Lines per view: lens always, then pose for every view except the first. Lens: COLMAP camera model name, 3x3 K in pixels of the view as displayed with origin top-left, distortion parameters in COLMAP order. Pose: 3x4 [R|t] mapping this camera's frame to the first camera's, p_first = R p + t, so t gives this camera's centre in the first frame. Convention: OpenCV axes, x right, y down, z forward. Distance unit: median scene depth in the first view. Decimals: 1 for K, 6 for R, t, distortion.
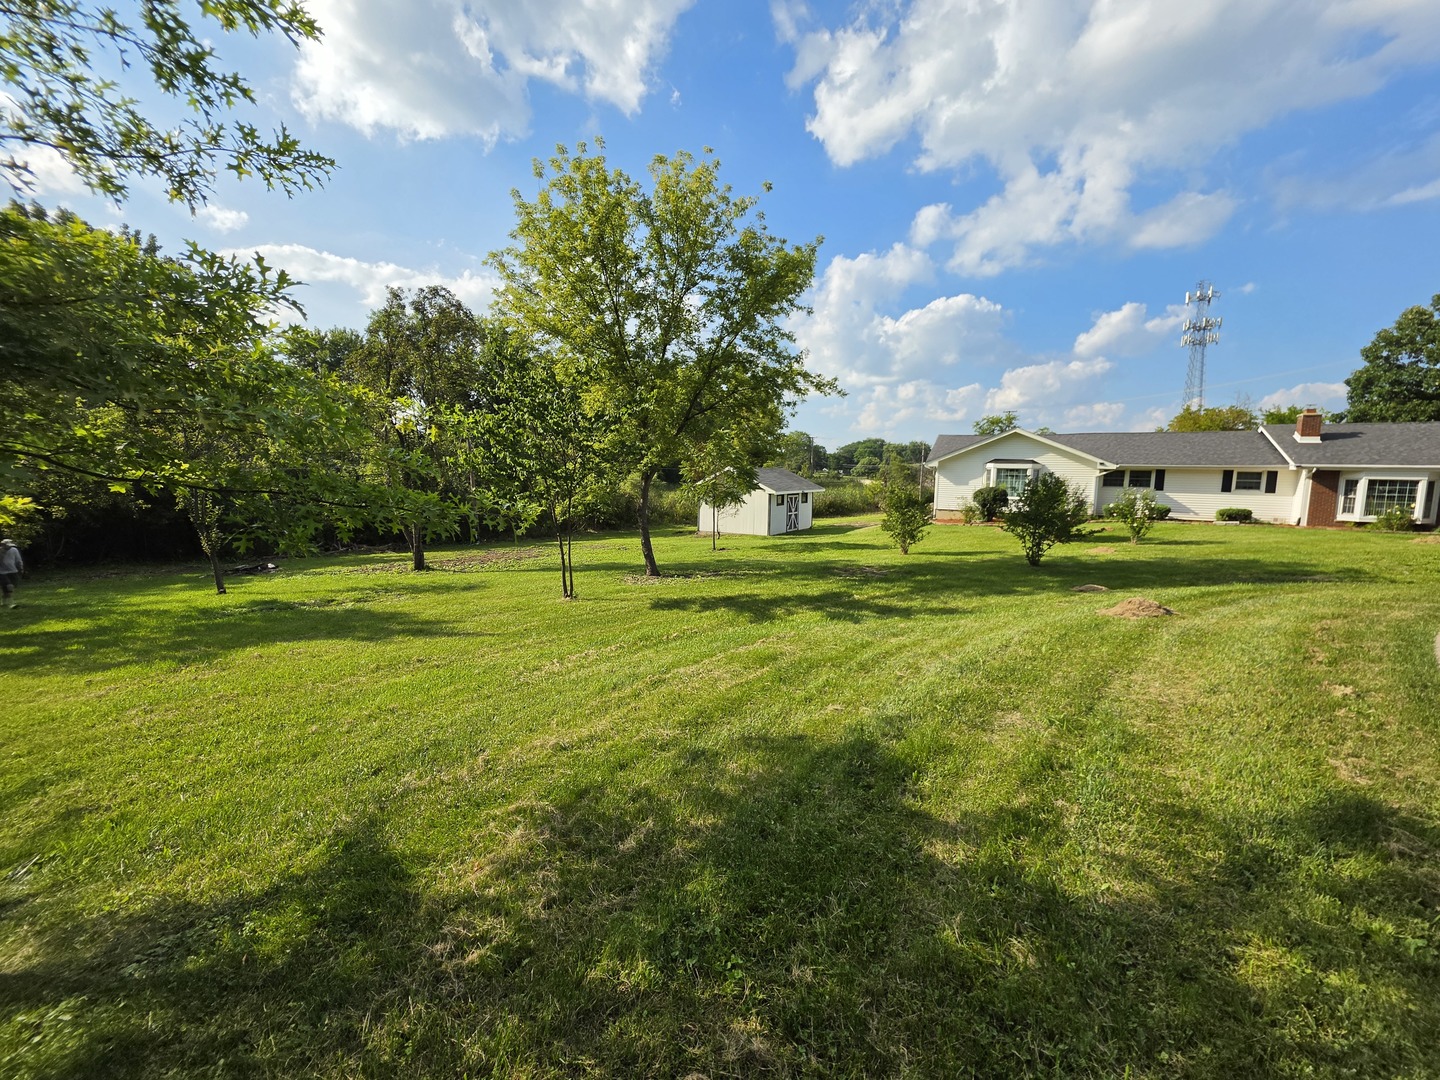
lens RADIAL K [[580.1, 0, 715.7], [0, 580.1, 534.1], [0, 0, 1]] dist [0.001520, -0.000152]
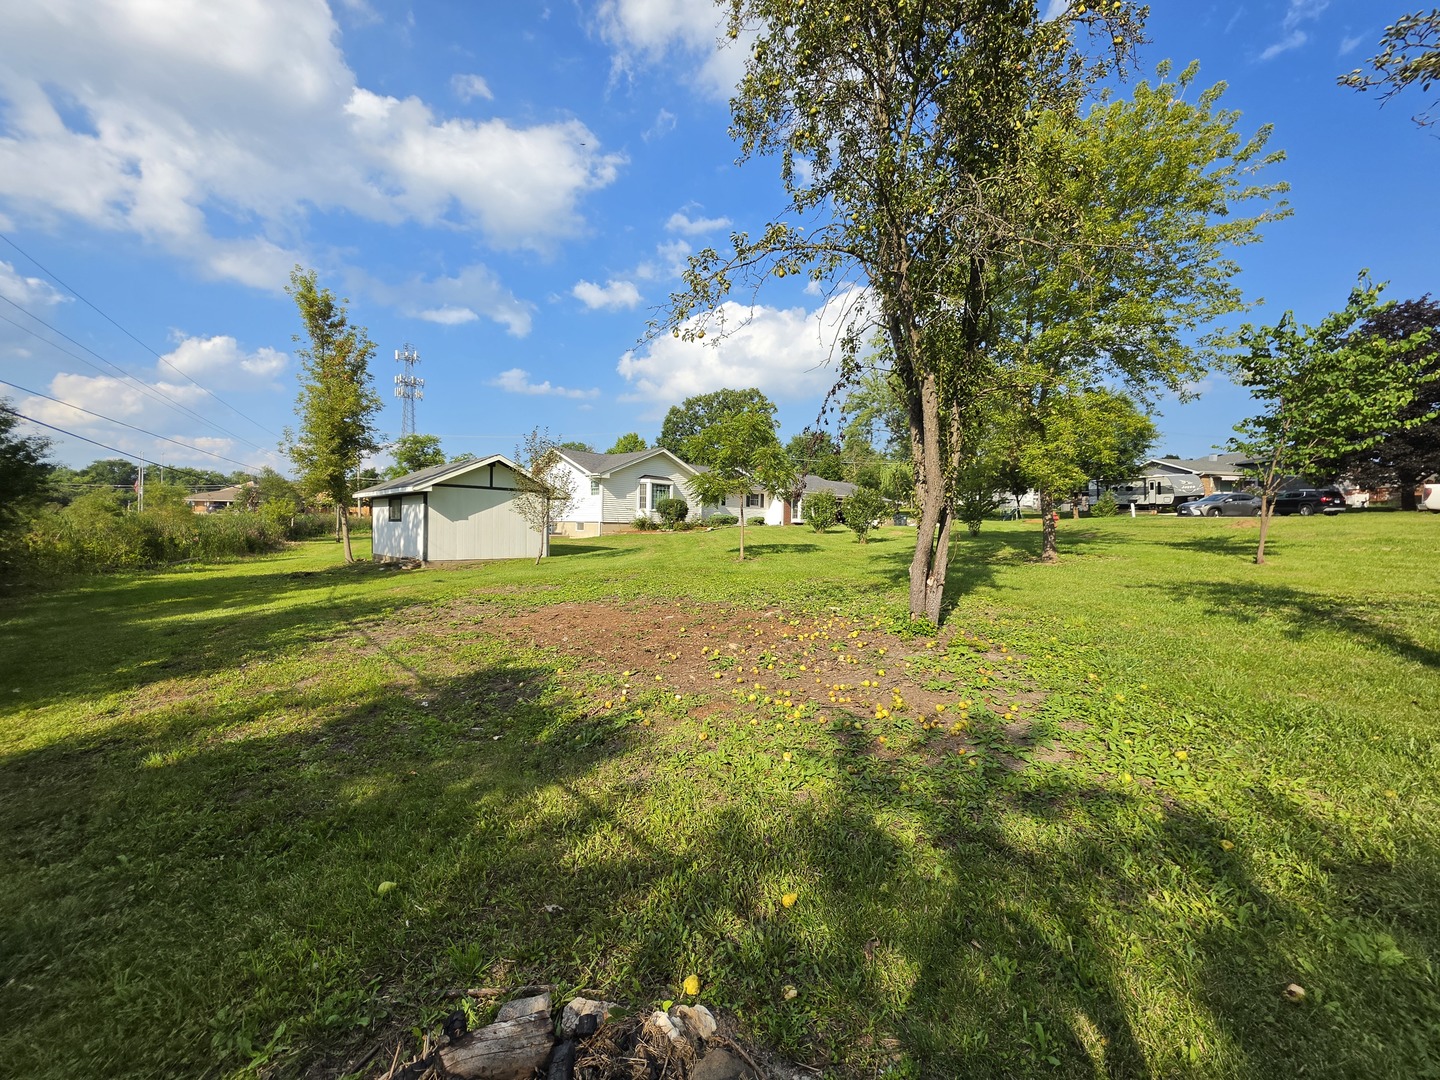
lens RADIAL K [[580.1, 0, 718.0], [0, 580.1, 529.6], [0, 0, 1]] dist [0.001520, -0.000152]
pose [[0.276263, -0.014707, 0.960970, -0.609929], [0.090504, 0.995838, -0.010778, -0.003133], [-0.956811, 0.089949, 0.276444, 0.663782]]
